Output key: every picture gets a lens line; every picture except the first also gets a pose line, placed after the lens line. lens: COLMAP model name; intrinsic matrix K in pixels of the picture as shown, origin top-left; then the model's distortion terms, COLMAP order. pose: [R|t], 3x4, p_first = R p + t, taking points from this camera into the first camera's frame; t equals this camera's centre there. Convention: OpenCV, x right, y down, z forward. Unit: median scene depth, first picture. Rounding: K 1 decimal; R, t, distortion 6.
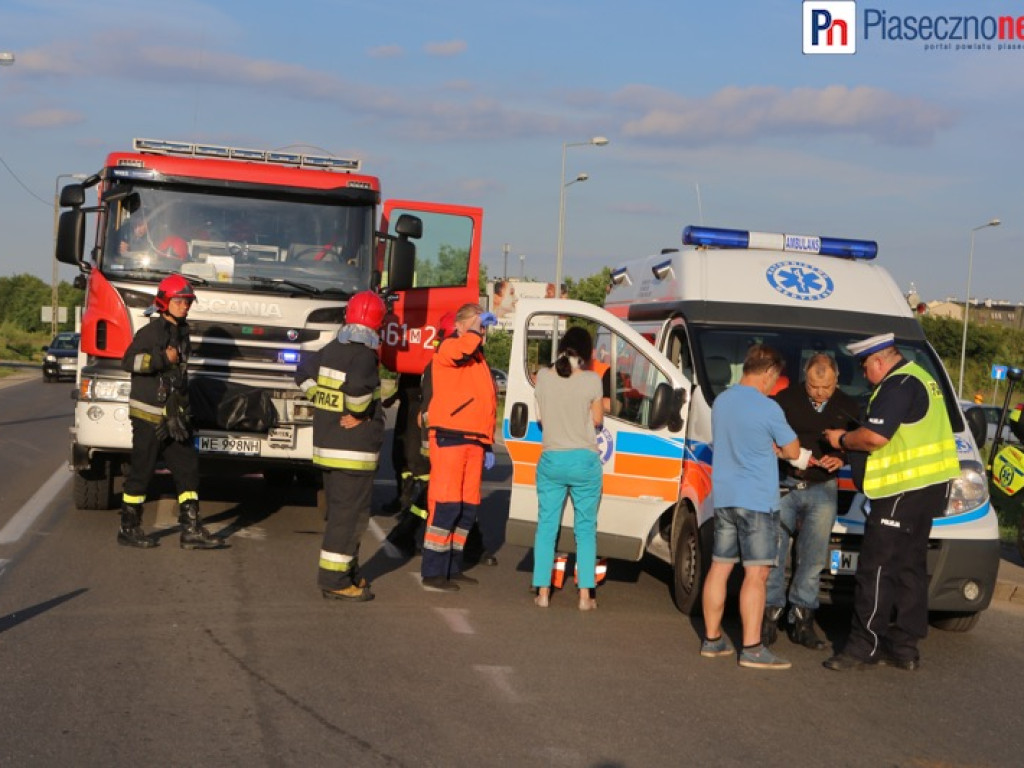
lens RADIAL K [[1971.2, 0, 512.0], [0, 1971.2, 384.0], [0, 0, 1]] dist [0.071950, 0.243215]
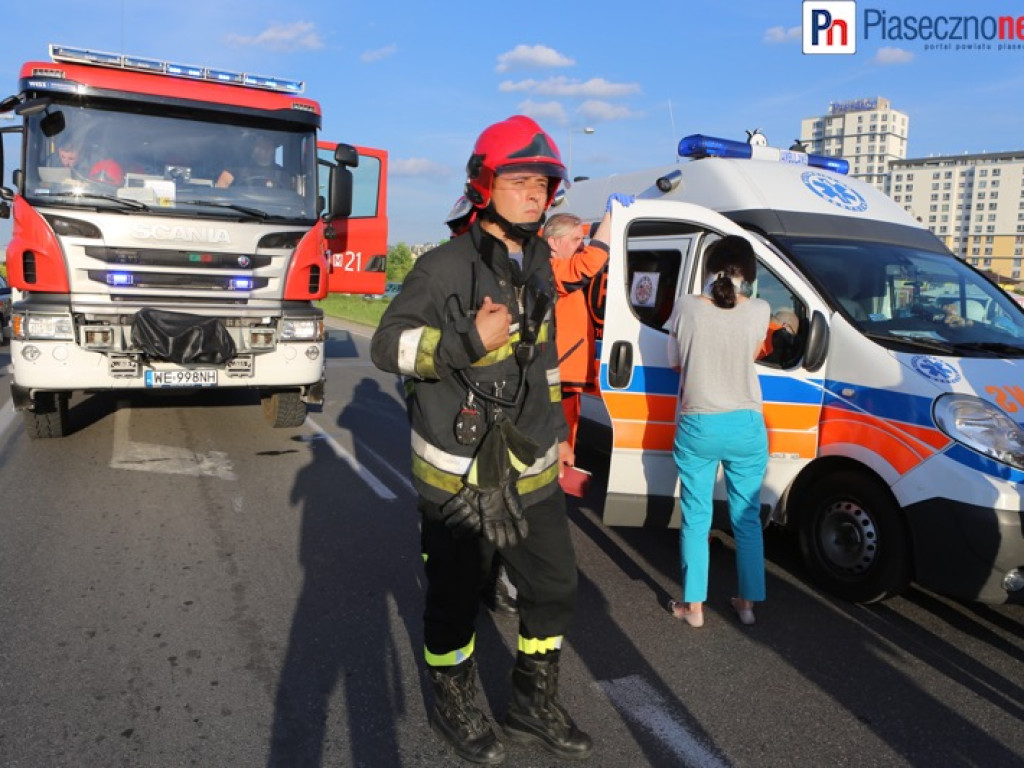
lens RADIAL K [[812.7, 0, 512.0], [0, 812.7, 384.0], [0, 0, 1]] dist [-0.088893, 0.064211]
pose [[0.960813, -0.062042, 0.270166, -0.095420], [0.027623, 0.991209, 0.129388, -0.012480], [-0.275818, -0.116855, 0.954080, 0.580155]]
